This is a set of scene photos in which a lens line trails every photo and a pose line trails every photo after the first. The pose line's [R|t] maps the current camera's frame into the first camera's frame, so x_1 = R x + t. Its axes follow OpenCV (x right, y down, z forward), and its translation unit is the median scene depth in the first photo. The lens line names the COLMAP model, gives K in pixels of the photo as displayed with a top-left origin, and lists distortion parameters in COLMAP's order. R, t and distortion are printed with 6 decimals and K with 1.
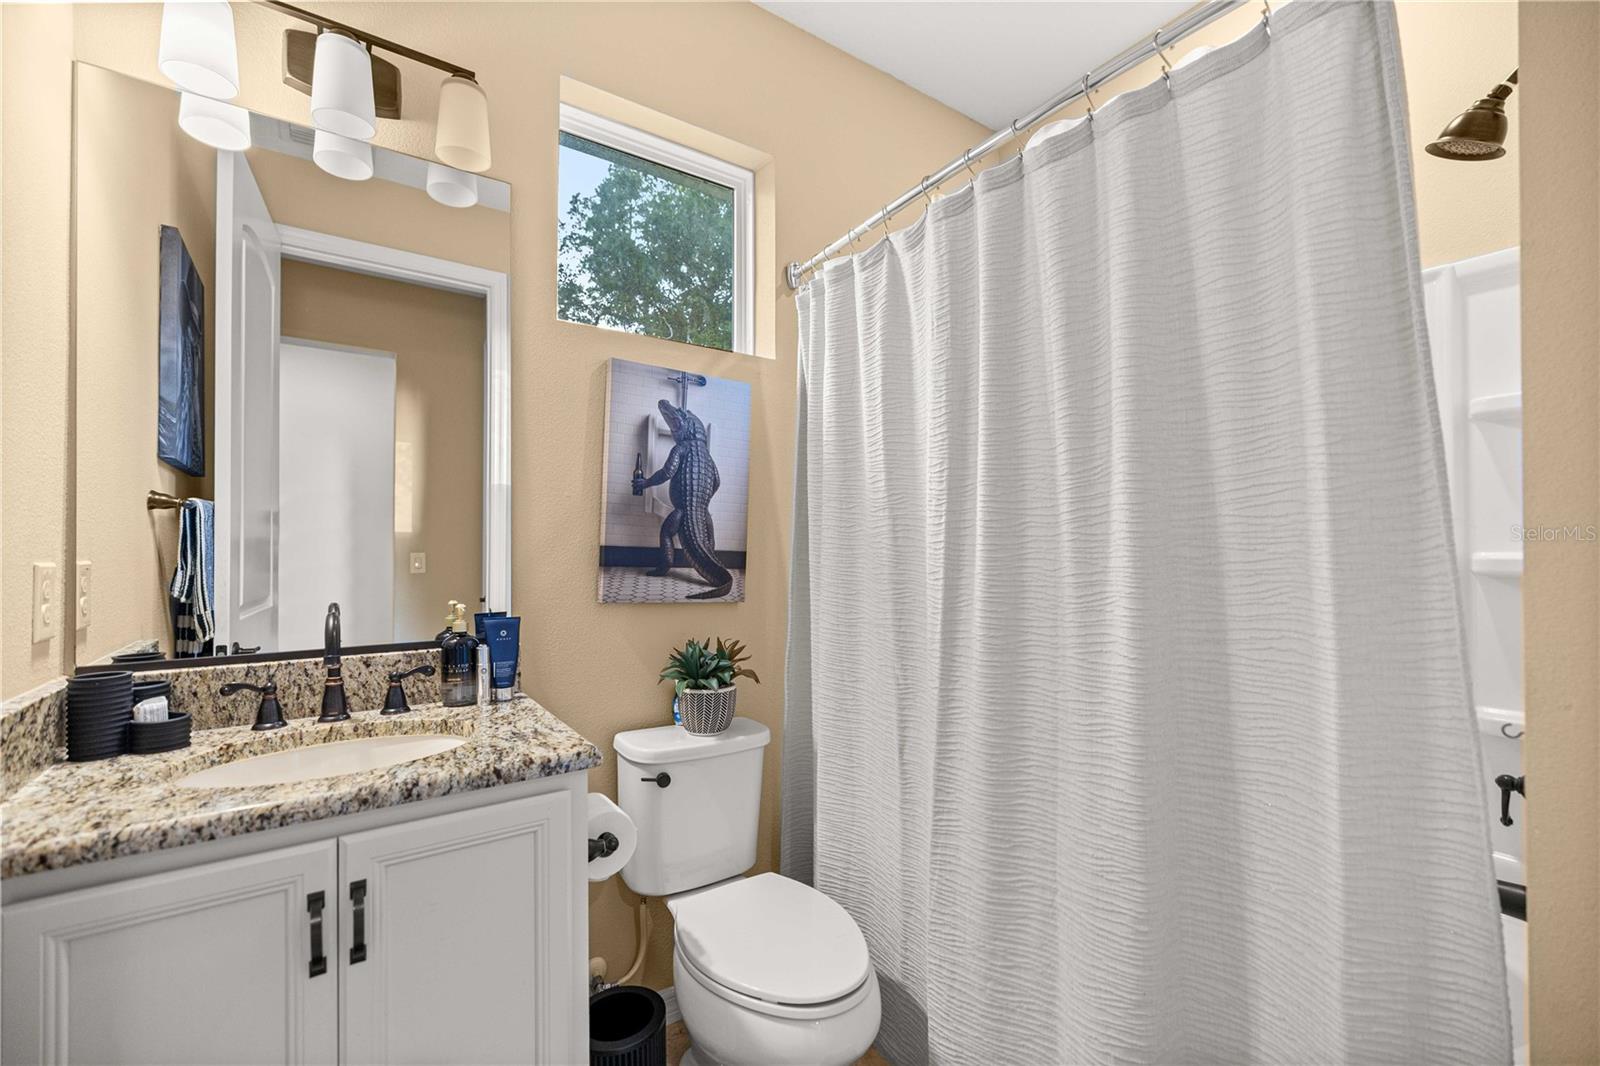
lens RADIAL K [[672.9, 0, 797.6], [0, 672.9, 535.2], [0, 0, 1]] dist [0.000878, -0.000253]
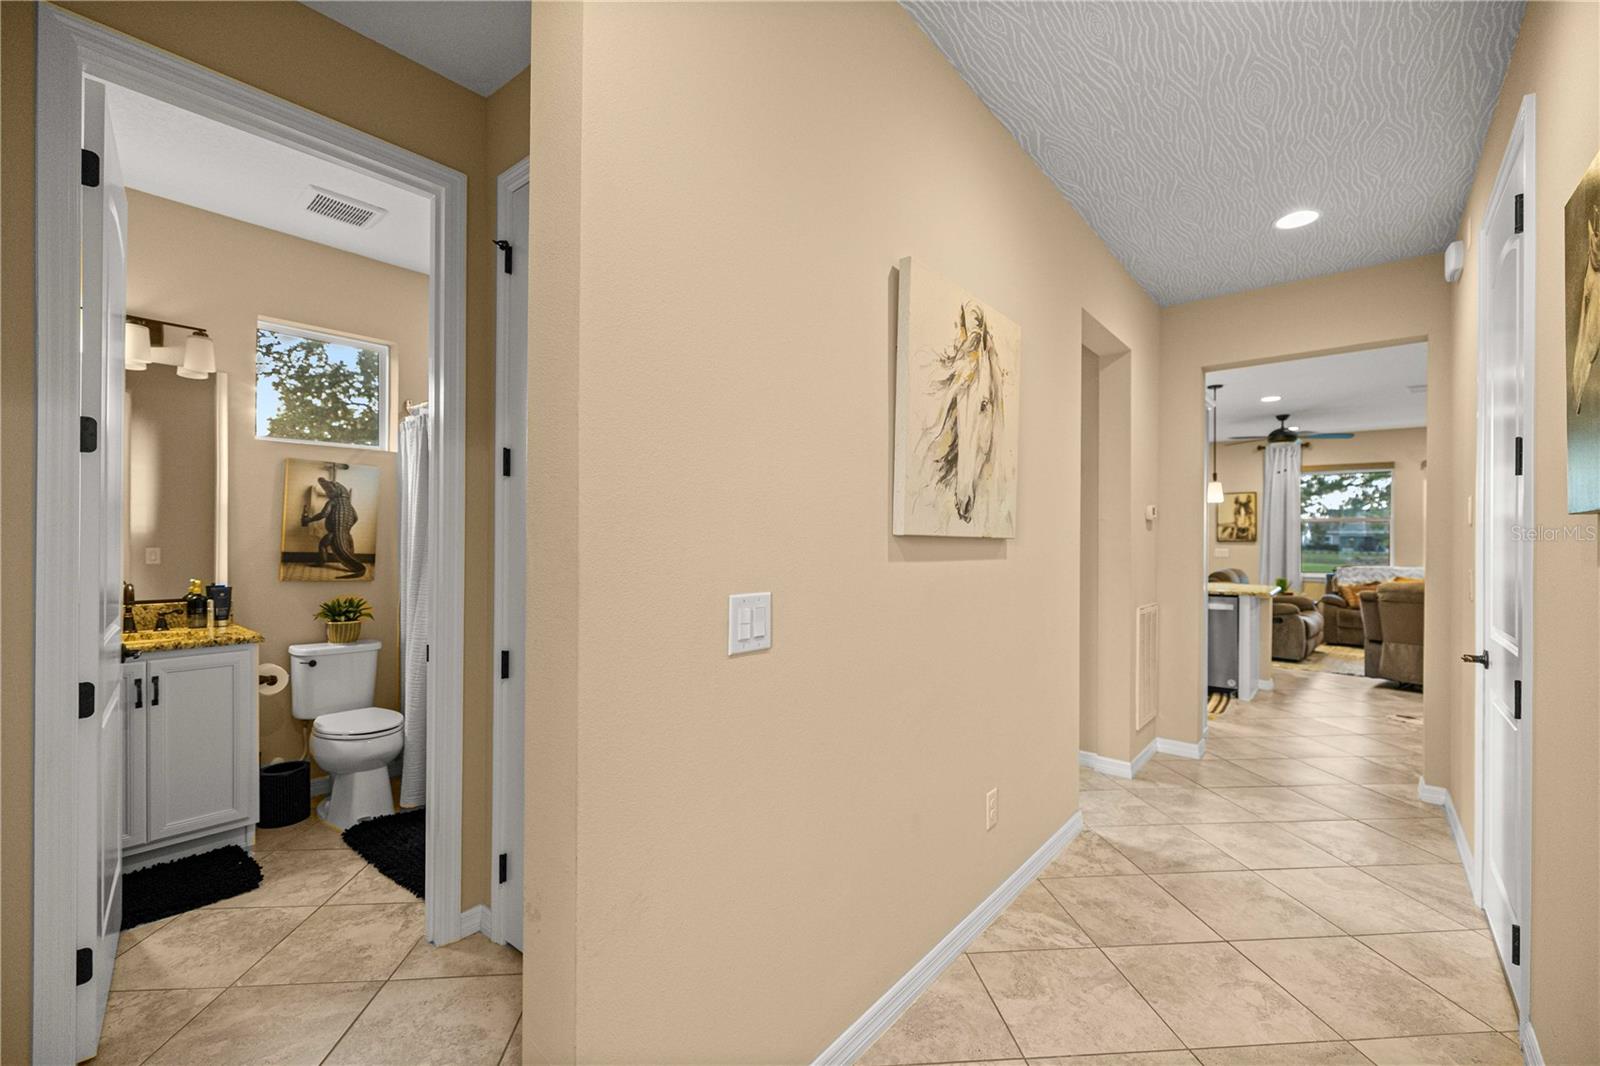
lens RADIAL K [[672.9, 0, 797.6], [0, 672.9, 535.2], [0, 0, 1]] dist [0.000878, -0.000253]
pose [[0.963105, 0.010686, 0.268913, 0.629590], [-0.015455, 0.999758, 0.015624, -0.086851], [-0.268681, -0.019204, 0.963038, -1.303191]]
